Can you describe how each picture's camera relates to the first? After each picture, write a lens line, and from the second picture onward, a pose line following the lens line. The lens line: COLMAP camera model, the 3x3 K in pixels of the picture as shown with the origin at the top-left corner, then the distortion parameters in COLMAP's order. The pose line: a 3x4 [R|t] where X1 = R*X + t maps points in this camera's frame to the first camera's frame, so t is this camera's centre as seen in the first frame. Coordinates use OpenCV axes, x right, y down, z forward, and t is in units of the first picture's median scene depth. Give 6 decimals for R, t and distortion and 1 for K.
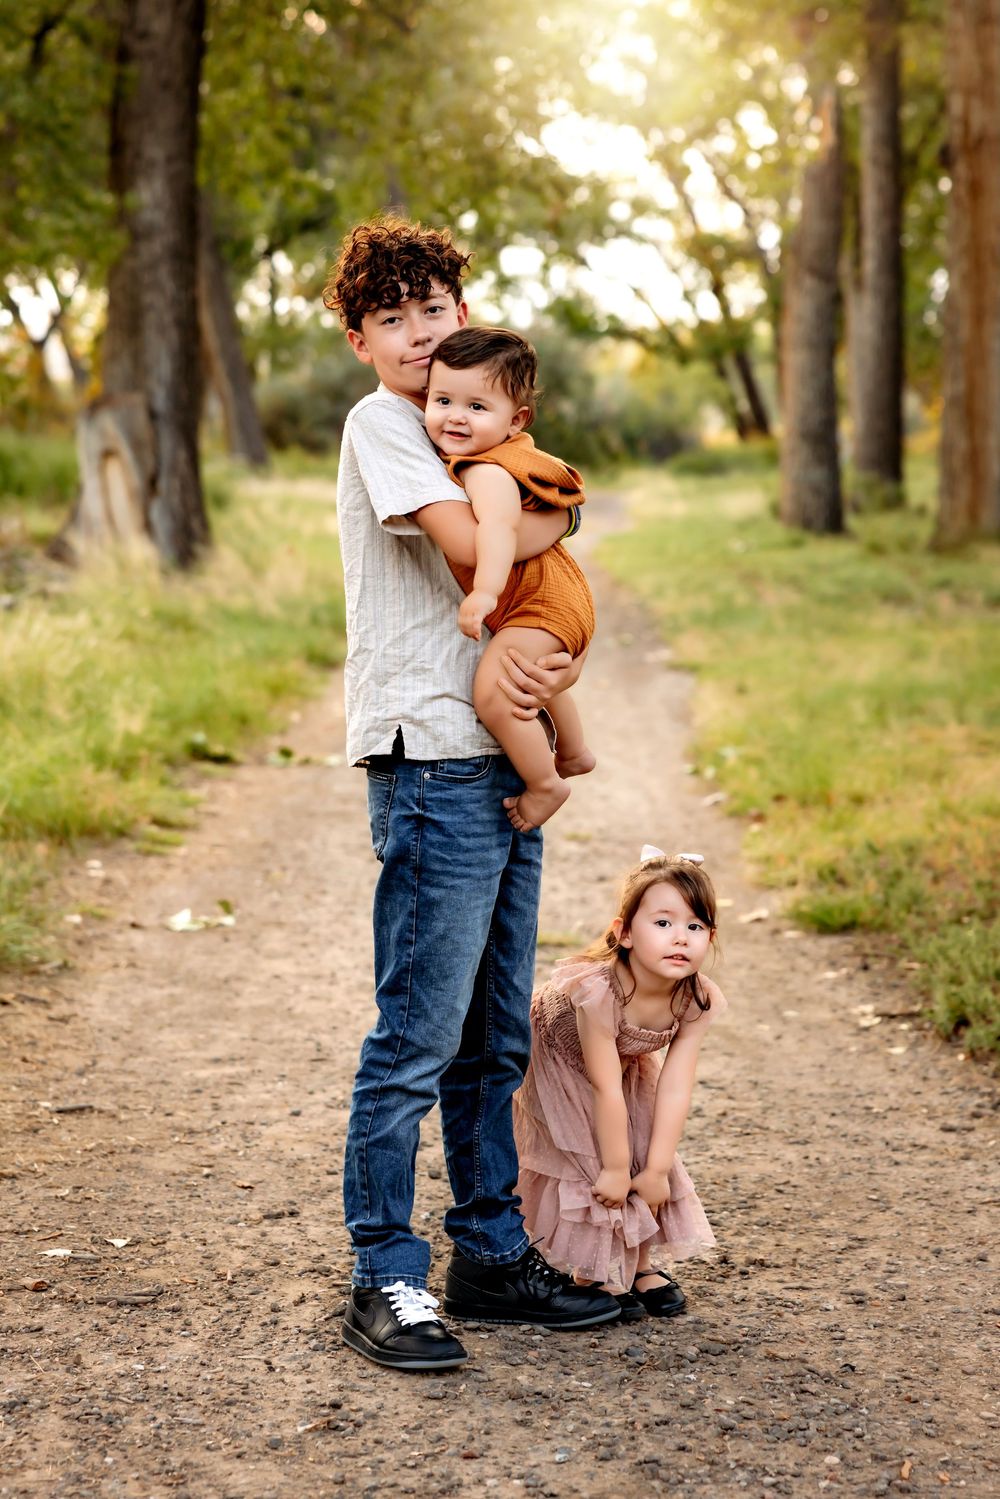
lens RADIAL K [[3105.9, 0, 492.9], [0, 3105.9, 743.6], [0, 0, 1]] dist [-0.064915, 0.000000]
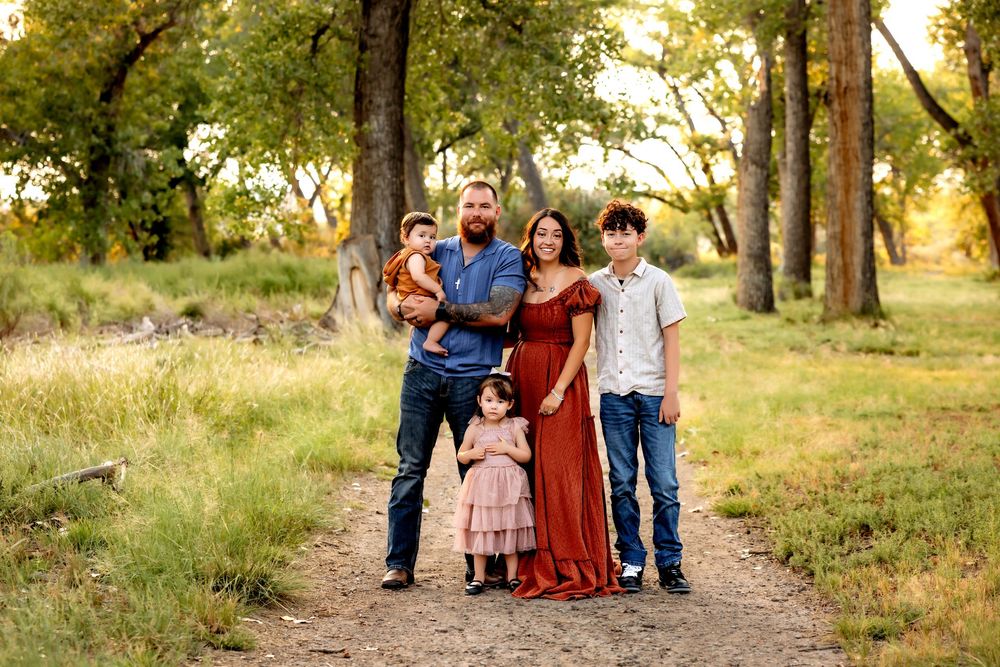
lens RADIAL K [[1891.5, 0, 502.1], [0, 1891.5, 331.7], [0, 0, 1]] dist [0.051288, 0.000000]
pose [[0.999208, -0.002297, -0.039736, 0.004082], [0.000017, 0.998358, -0.057291, 0.004769], [0.039802, 0.057245, 0.997566, -0.075632]]
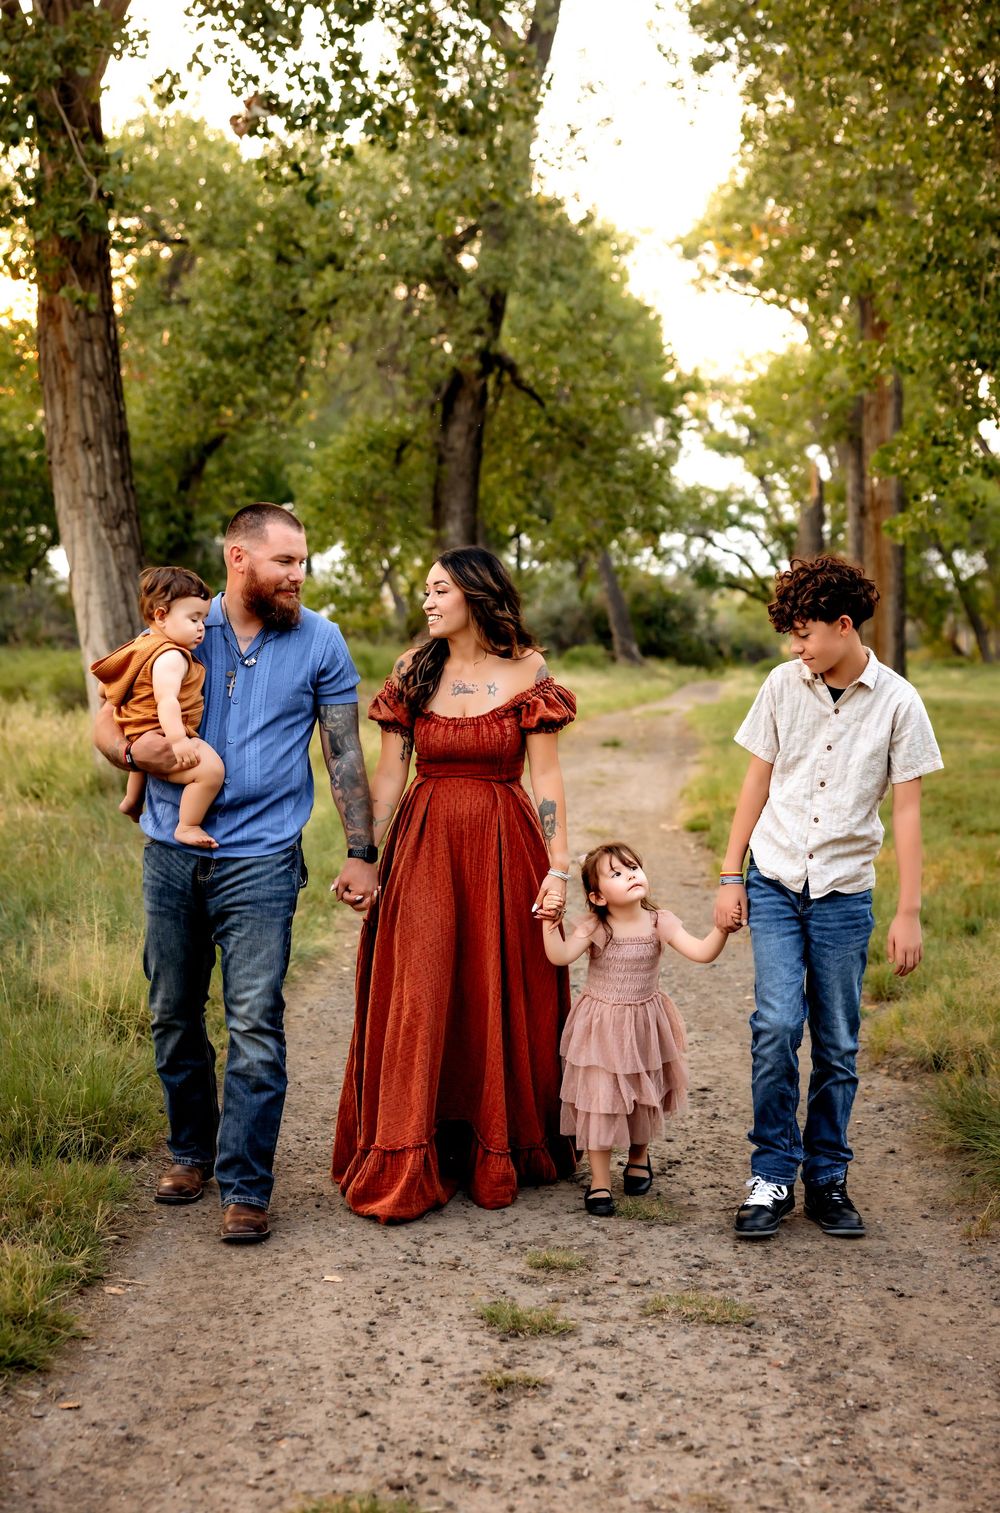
lens RADIAL K [[2213.6, 0, 500.2], [0, 2213.6, 754.3], [0, 0, 1]] dist [0.001138, 0.000000]
pose [[0.996726, 0.015669, -0.079322, 0.030882], [-0.019357, 0.998757, -0.045935, 0.027550], [0.078503, 0.047320, 0.995790, -0.366209]]
